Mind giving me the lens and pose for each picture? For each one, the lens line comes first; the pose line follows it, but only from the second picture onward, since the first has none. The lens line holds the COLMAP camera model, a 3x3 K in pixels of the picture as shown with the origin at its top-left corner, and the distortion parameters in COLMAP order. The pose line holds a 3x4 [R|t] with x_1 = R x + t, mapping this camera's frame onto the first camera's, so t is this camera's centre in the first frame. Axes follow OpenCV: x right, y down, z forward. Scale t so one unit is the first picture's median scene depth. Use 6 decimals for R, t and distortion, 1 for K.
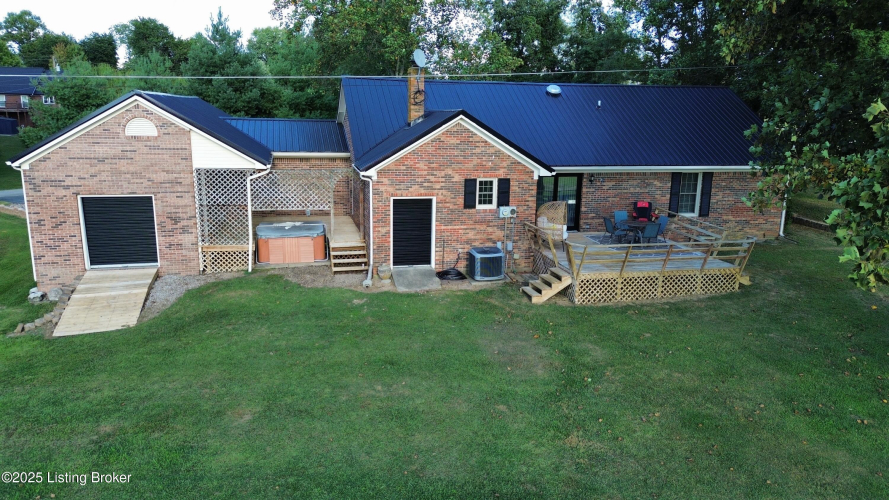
lens RADIAL K [[623.7, 0, 444.5], [0, 623.7, 250.0], [0, 0, 1]] dist [0.067599, -0.044474]
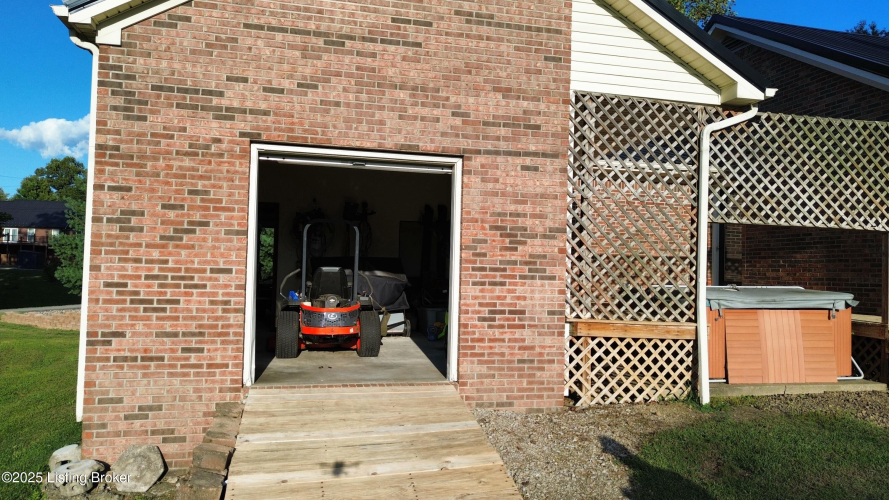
lens RADIAL K [[623.7, 0, 444.5], [0, 623.7, 250.0], [0, 0, 1]] dist [0.067599, -0.044474]
pose [[0.999840, 0.009156, -0.015342, -0.460609], [-0.012629, 0.969588, -0.244415, 0.040795], [0.012638, 0.244570, 0.969549, 0.684552]]
